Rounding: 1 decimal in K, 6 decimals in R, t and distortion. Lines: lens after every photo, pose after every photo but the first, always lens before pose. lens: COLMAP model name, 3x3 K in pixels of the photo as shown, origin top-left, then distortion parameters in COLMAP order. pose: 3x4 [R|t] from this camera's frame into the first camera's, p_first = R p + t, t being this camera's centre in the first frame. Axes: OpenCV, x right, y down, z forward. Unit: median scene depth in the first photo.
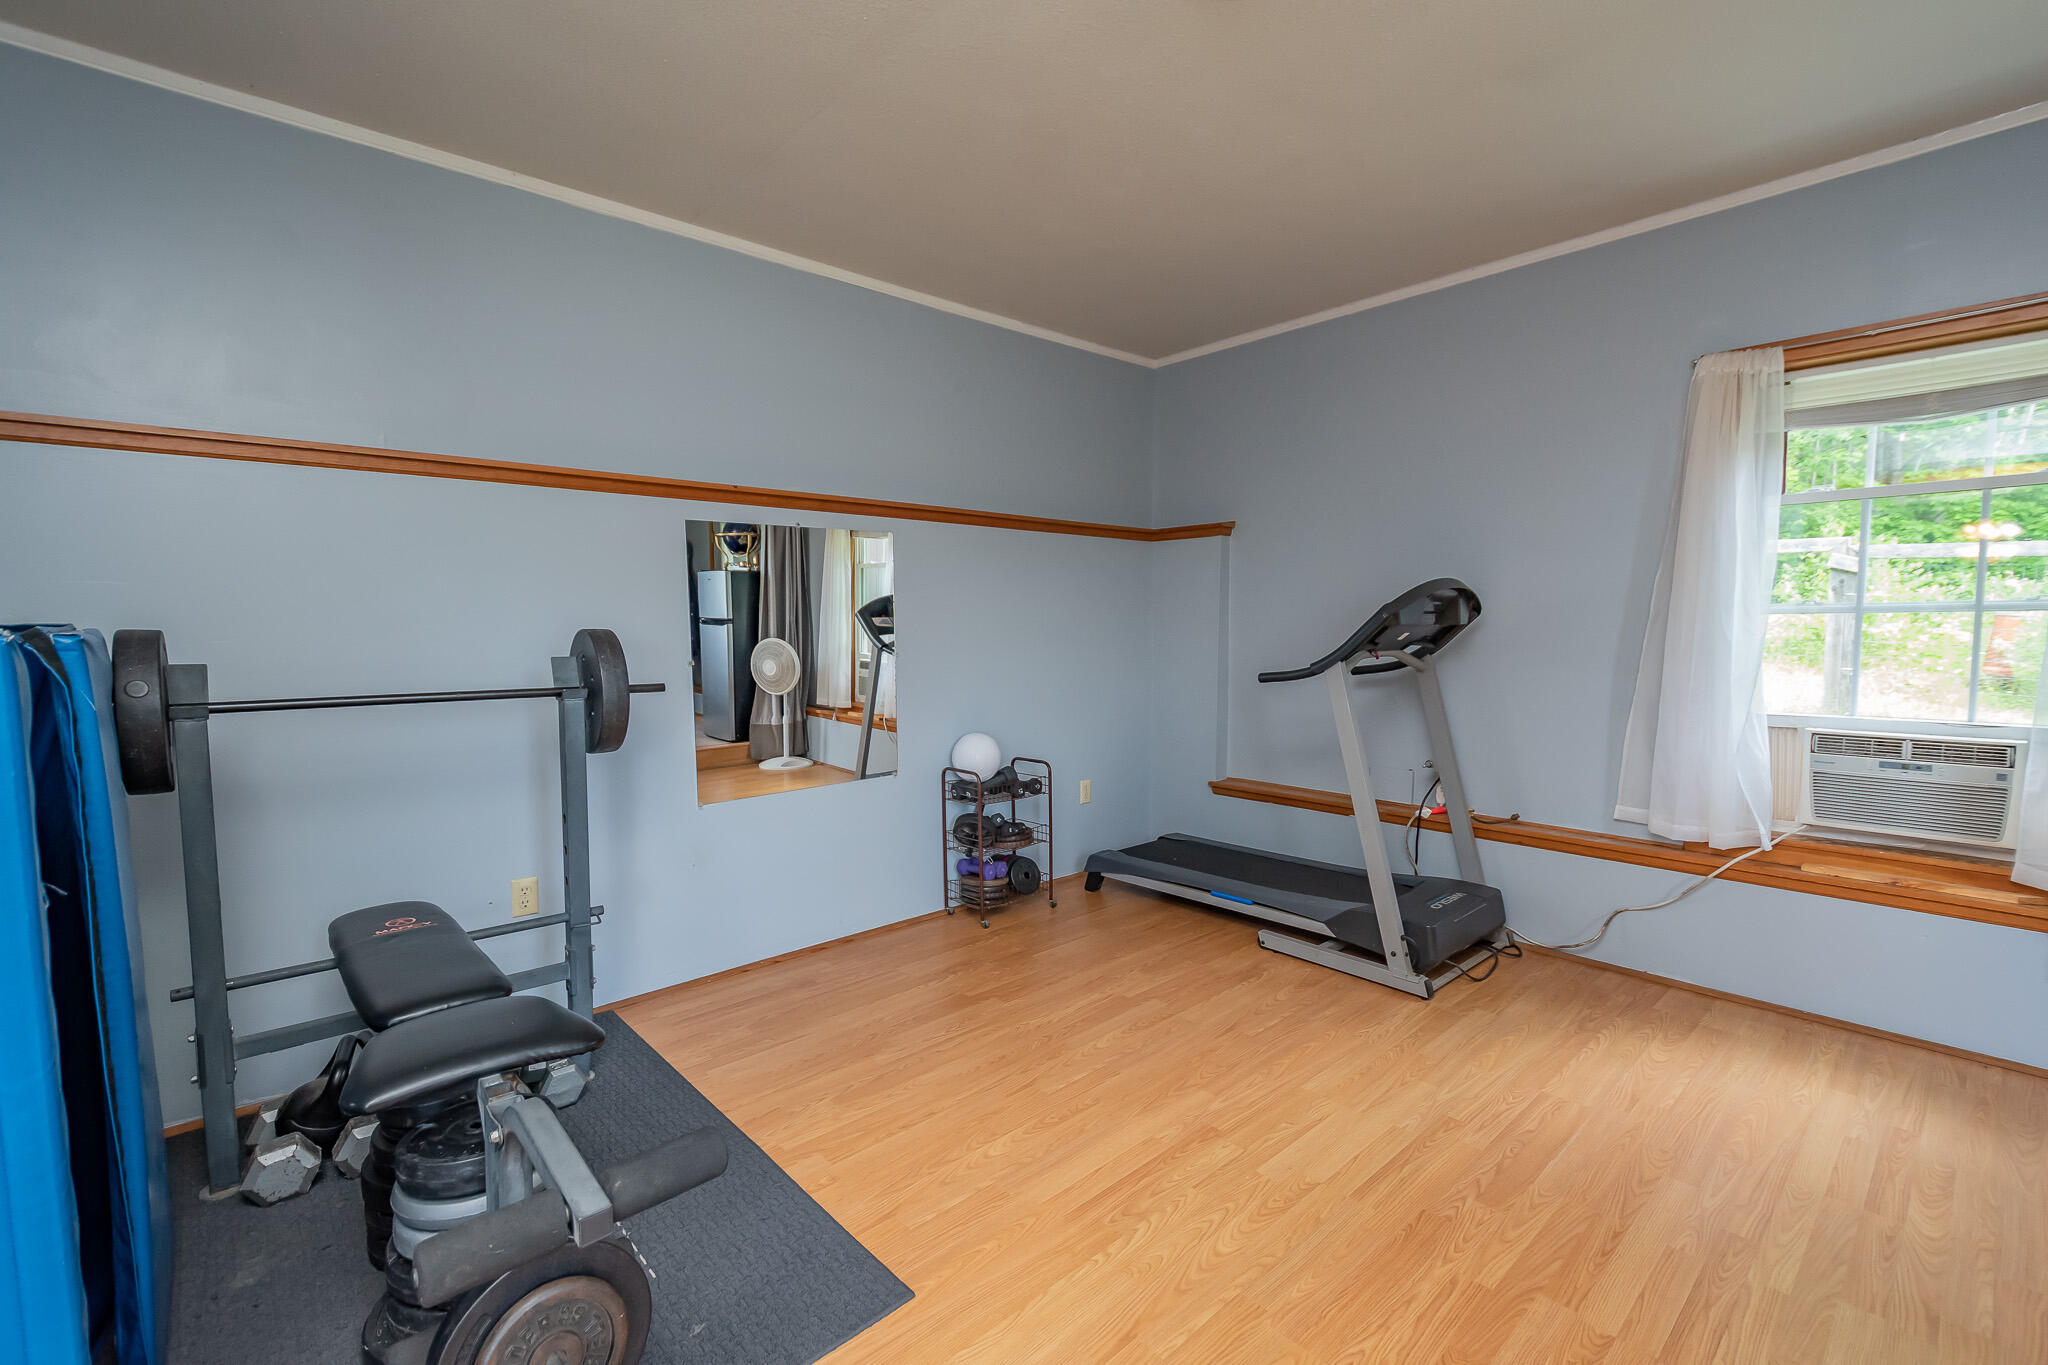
lens RADIAL K [[902.6, 0, 1002.9], [0, 902.6, 688.3], [0, 0, 1]] dist [0.015481, -0.003463]
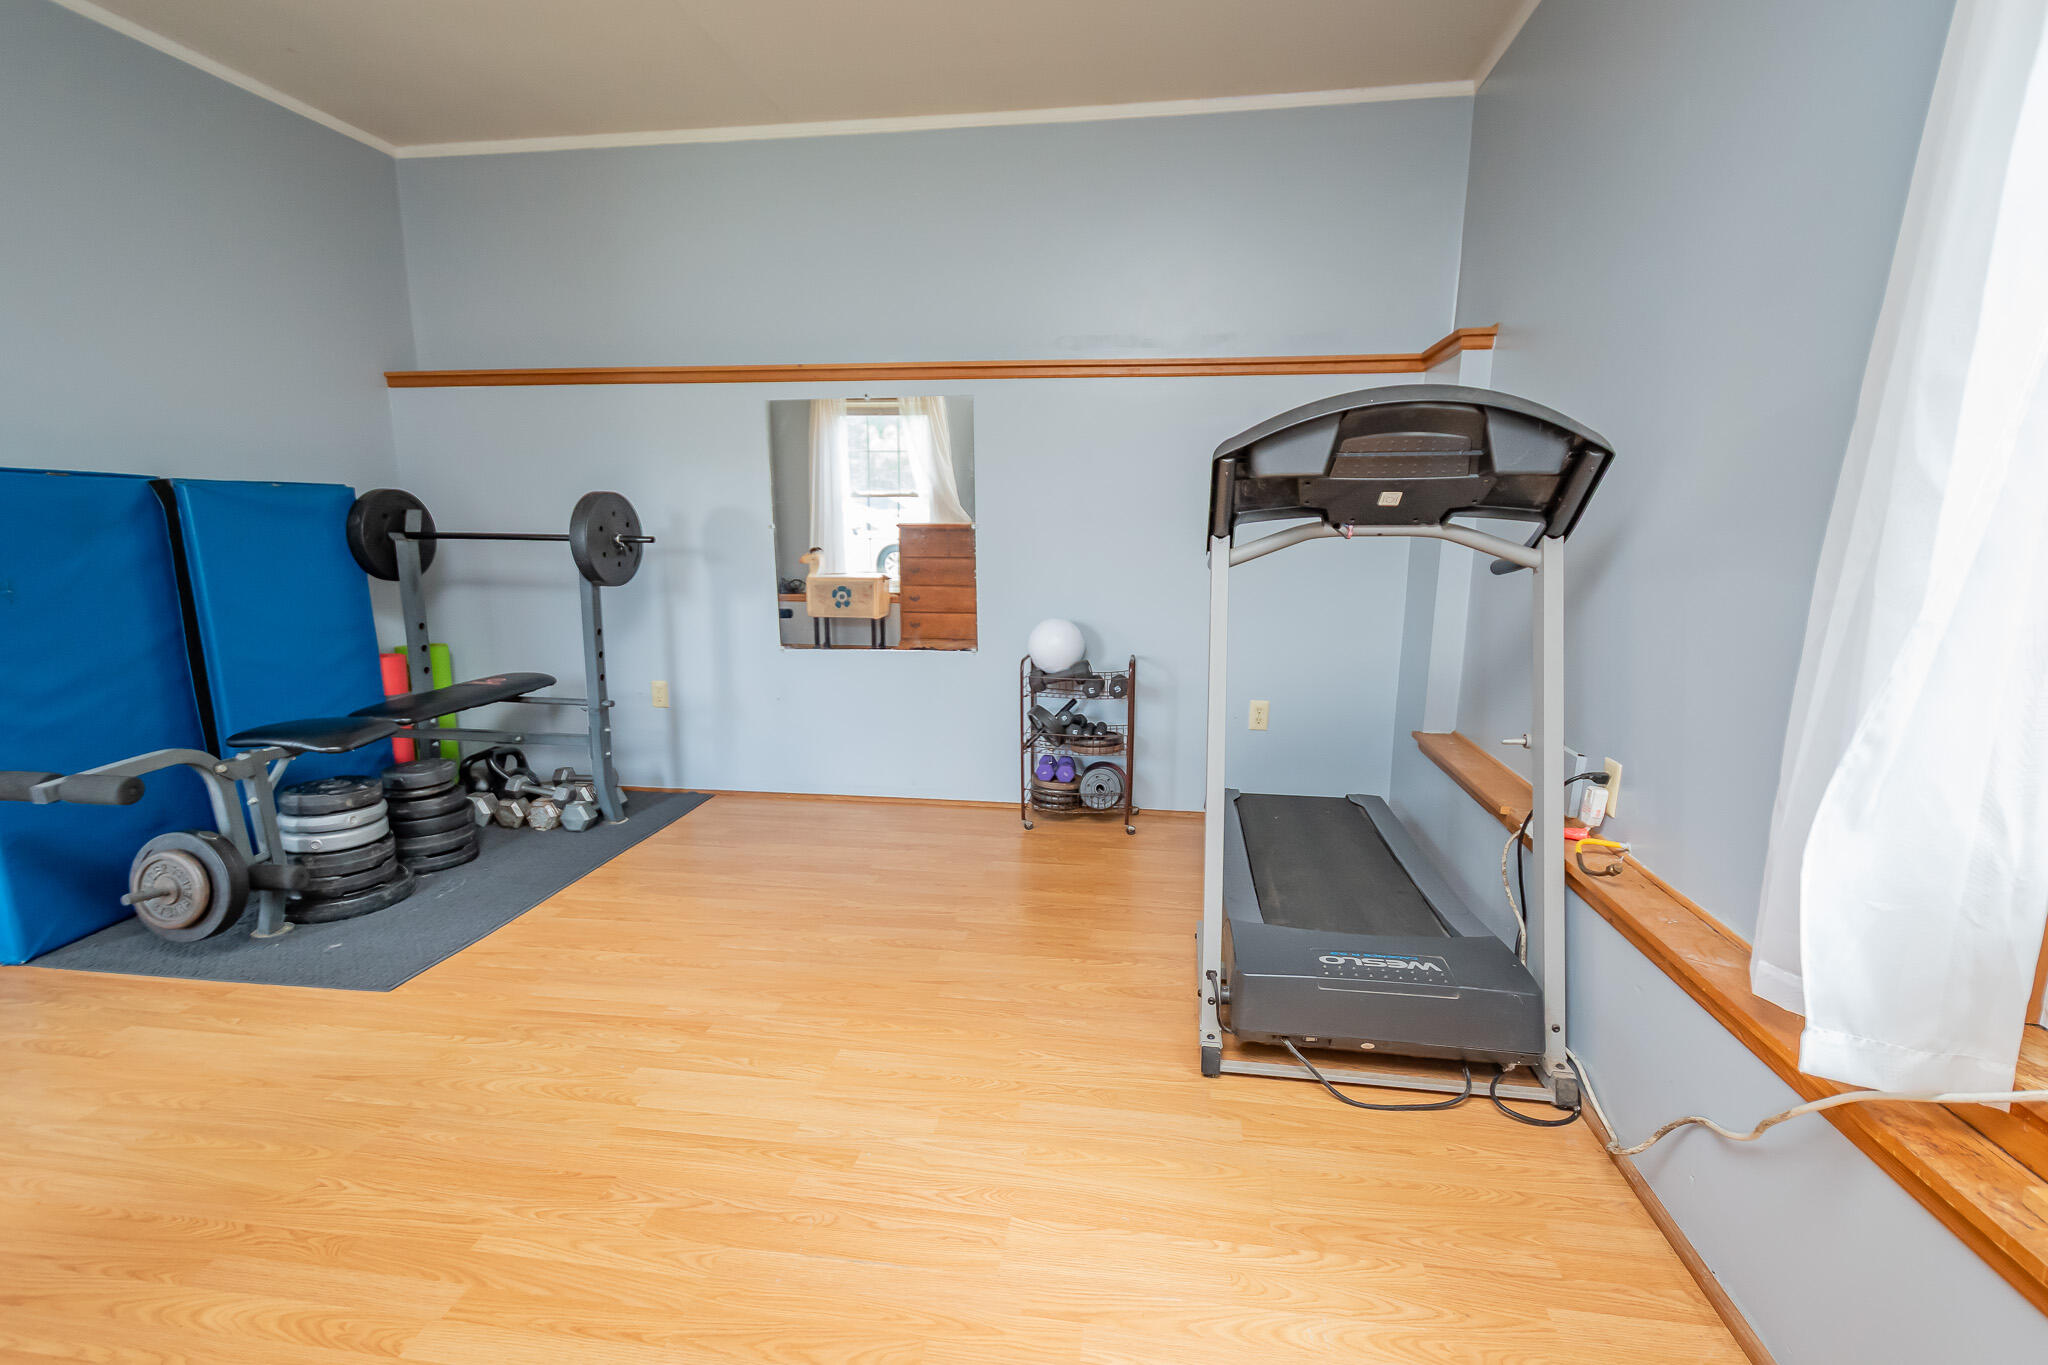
lens RADIAL K [[902.6, 0, 1008.1], [0, 902.6, 695.3], [0, 0, 1]] dist [0.015481, -0.003463]
pose [[0.645001, 0.152244, -0.748862, 0.785629], [-0.068862, 0.987546, 0.141457, -0.001564], [0.761073, -0.039672, 0.647453, 0.475082]]
